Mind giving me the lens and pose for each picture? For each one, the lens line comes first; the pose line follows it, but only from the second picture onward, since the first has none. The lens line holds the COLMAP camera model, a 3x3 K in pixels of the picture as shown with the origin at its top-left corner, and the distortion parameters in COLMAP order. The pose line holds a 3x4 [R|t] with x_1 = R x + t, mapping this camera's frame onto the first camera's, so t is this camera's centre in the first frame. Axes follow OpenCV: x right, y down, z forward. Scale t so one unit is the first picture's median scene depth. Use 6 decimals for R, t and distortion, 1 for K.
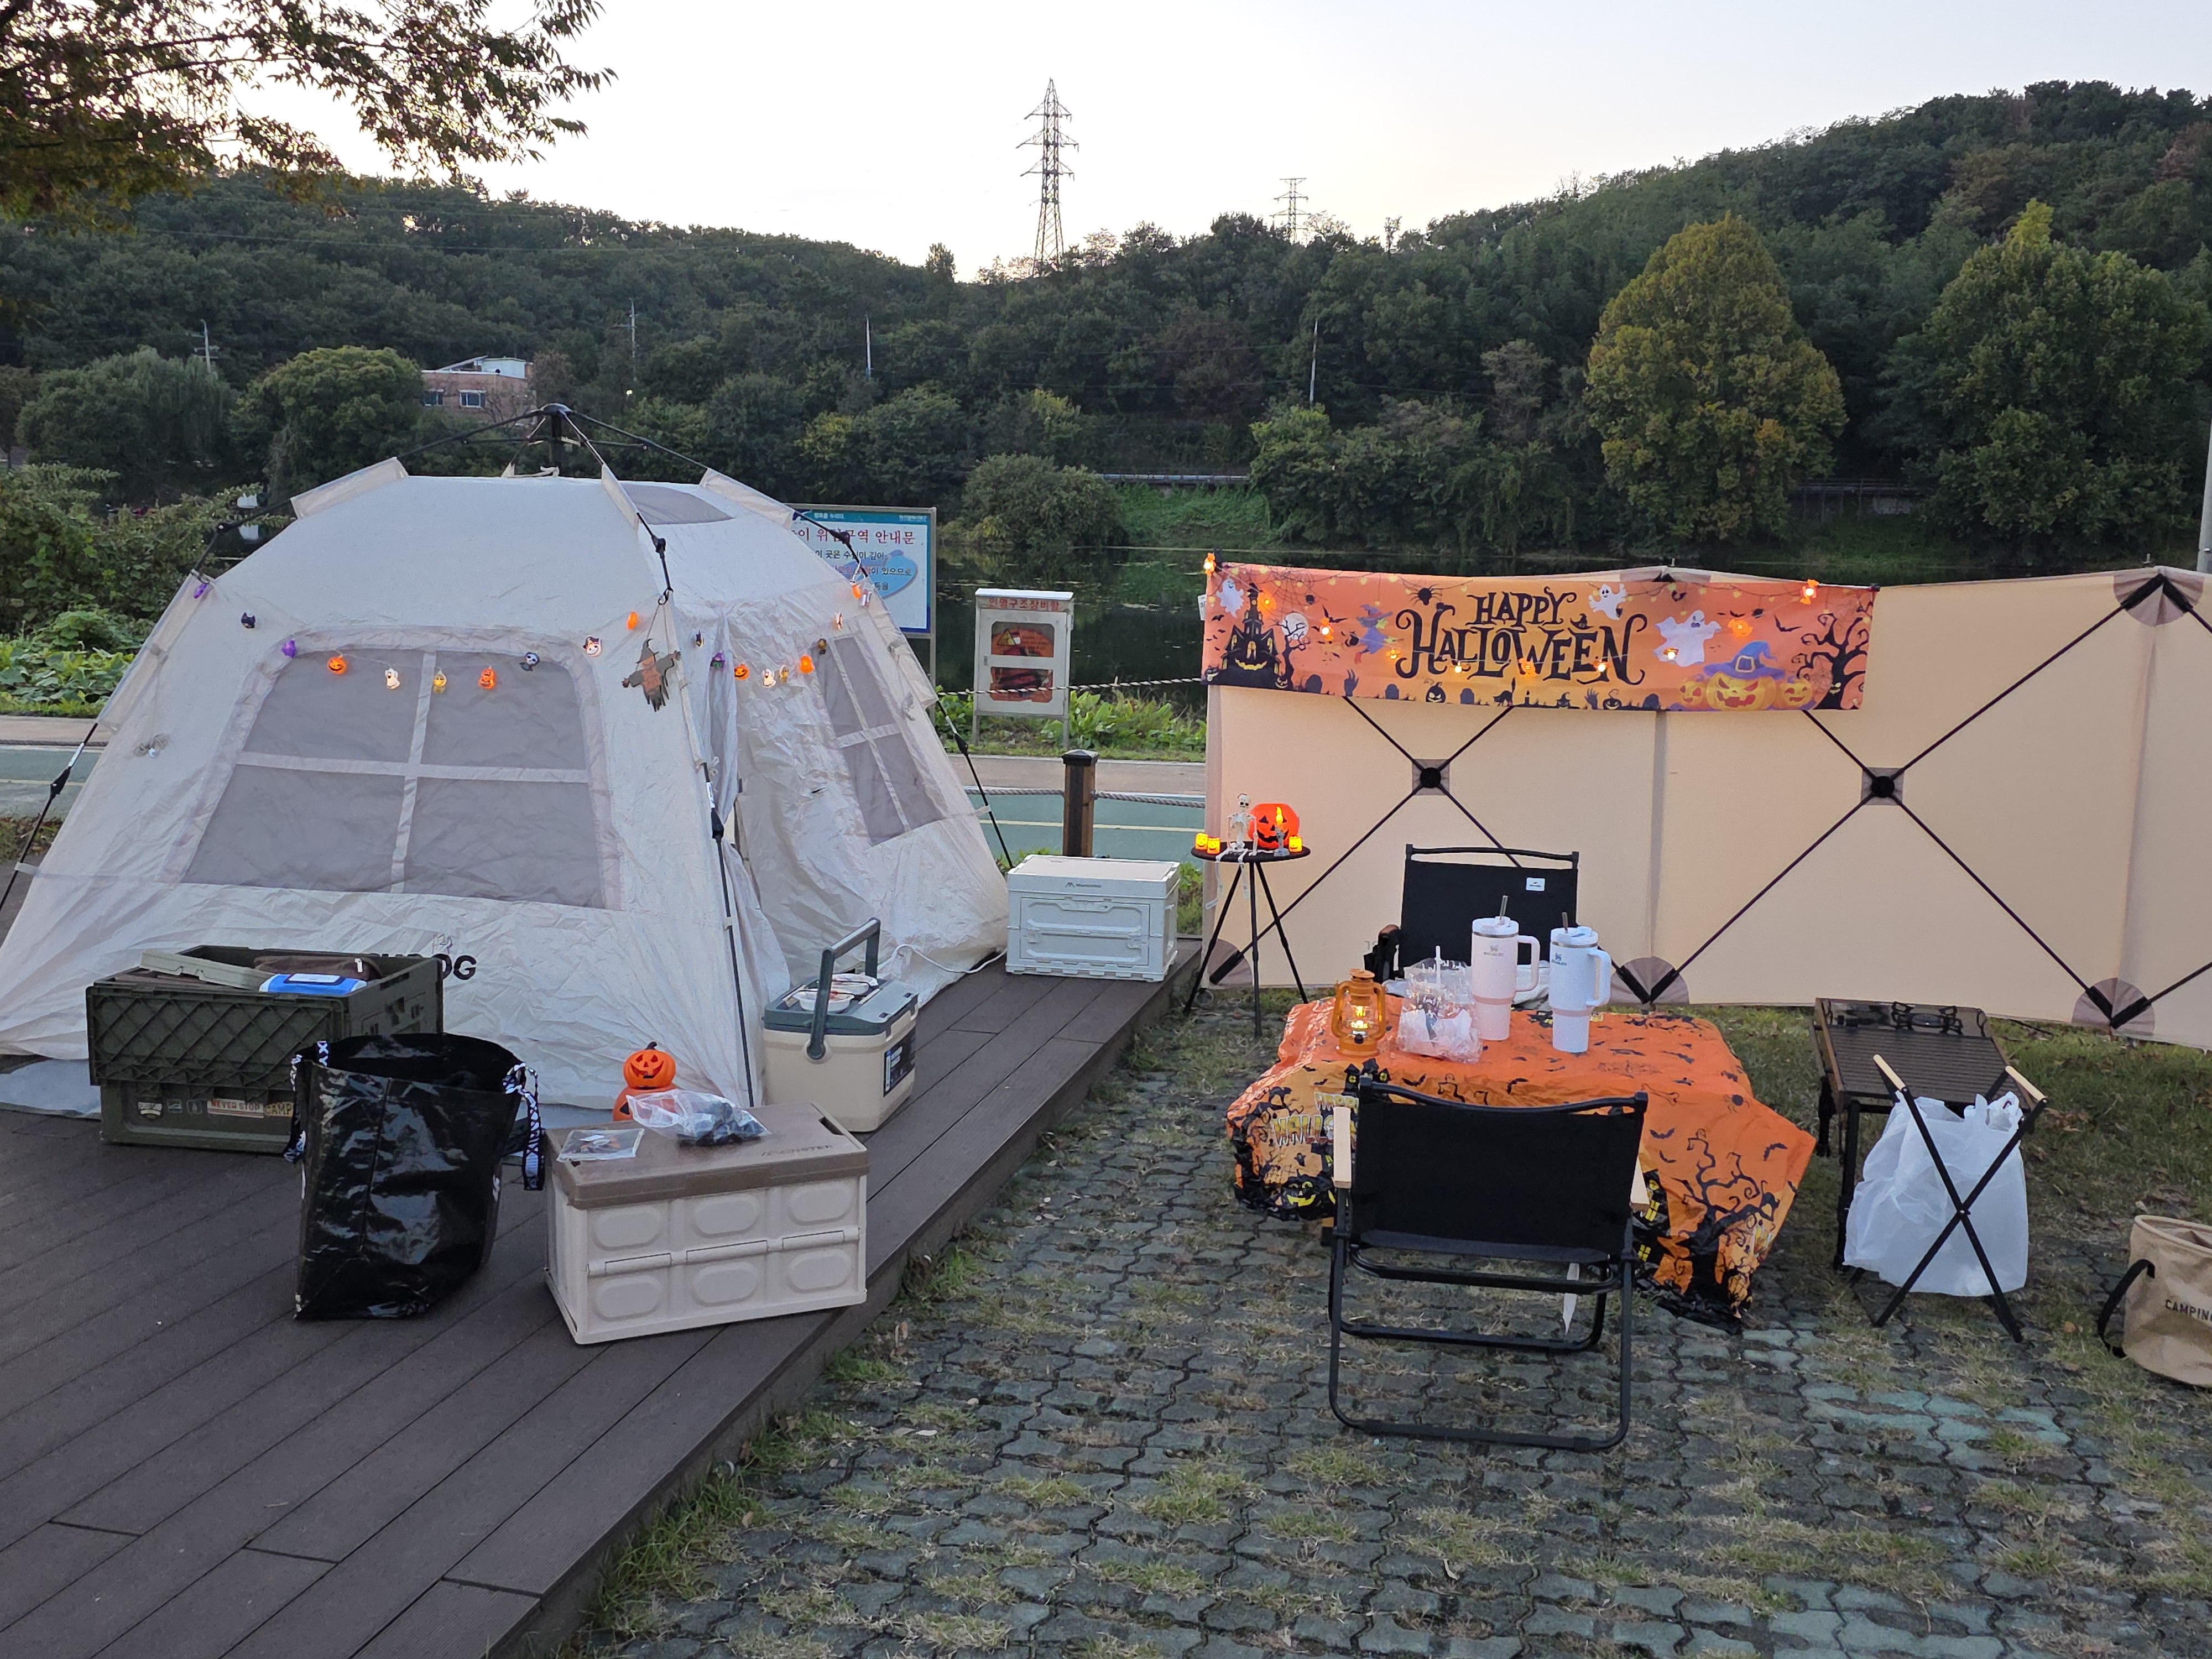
lens RADIAL K [[2122.3, 0, 1106.0], [0, 2122.3, 829.5], [0, 0, 1]] dist [0.112507, -0.214855]
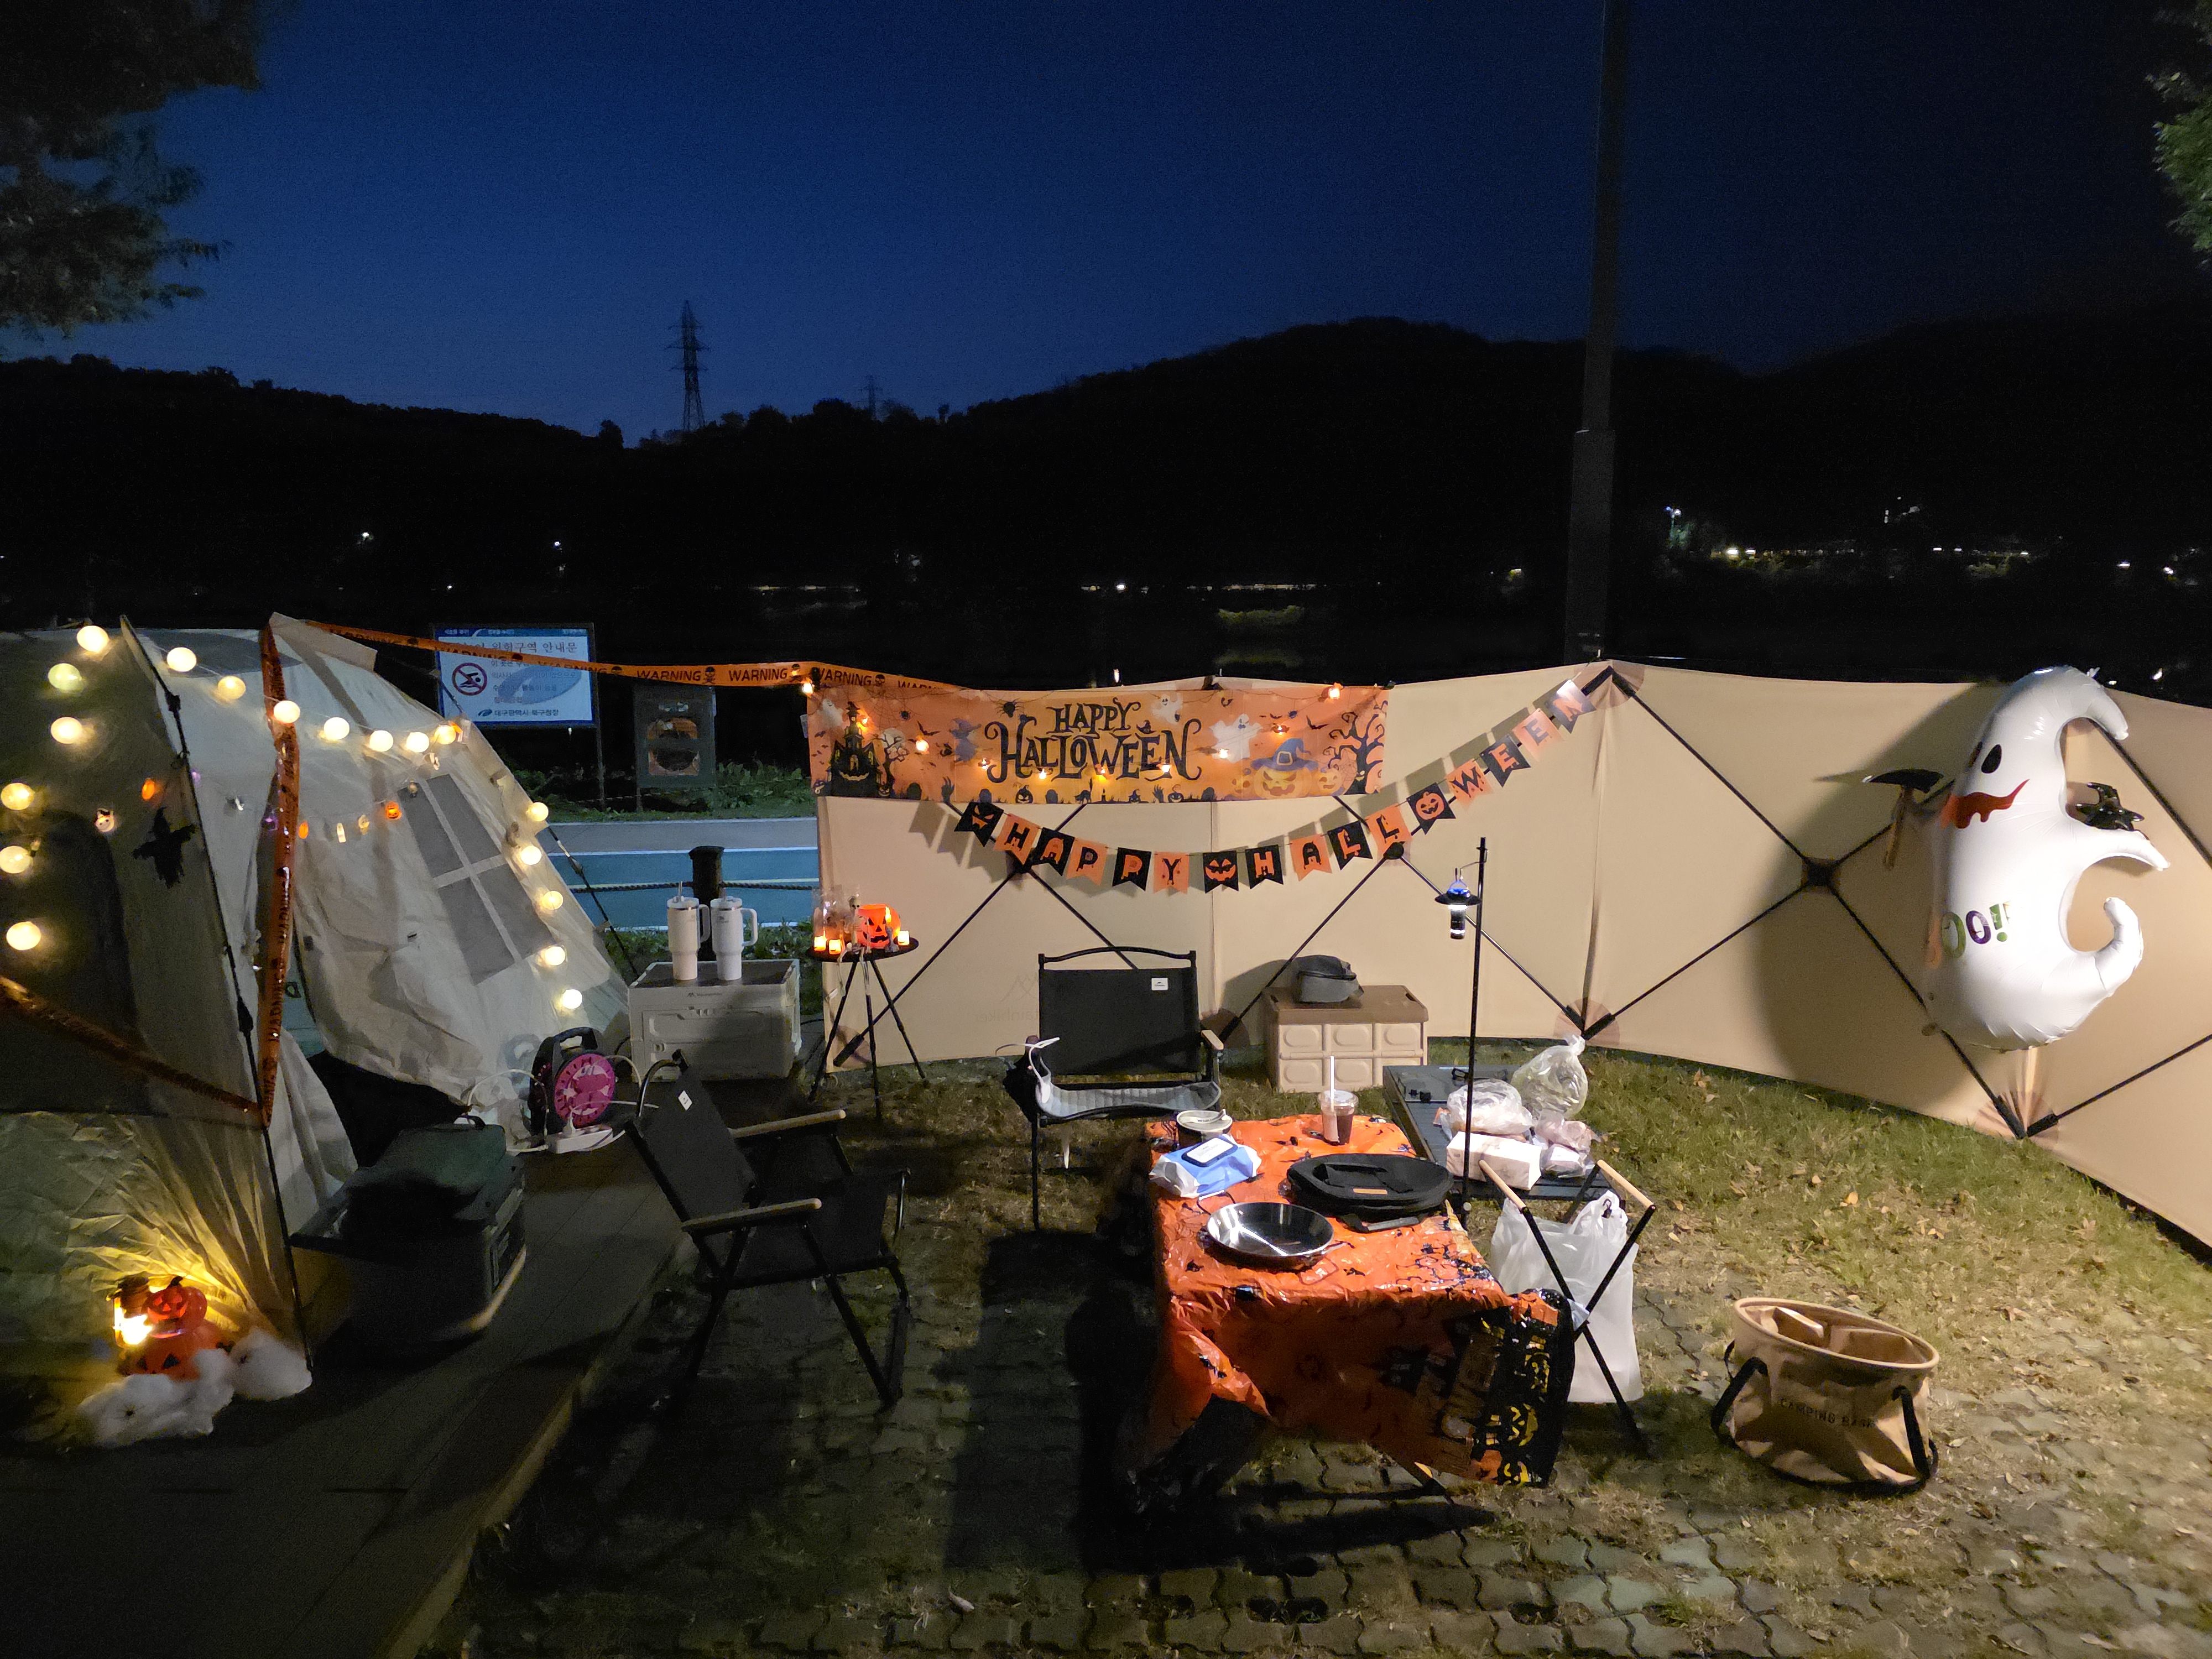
lens RADIAL K [[1486.7, 0, 1106.0], [0, 1486.7, 829.5], [0, 0, 1]] dist [0.108990, -0.139640]
pose [[0.973156, -0.060489, 0.222055, 0.023000], [0.061010, 0.998127, 0.004521, -0.047626], [-0.221913, 0.009148, 0.975024, 0.233565]]
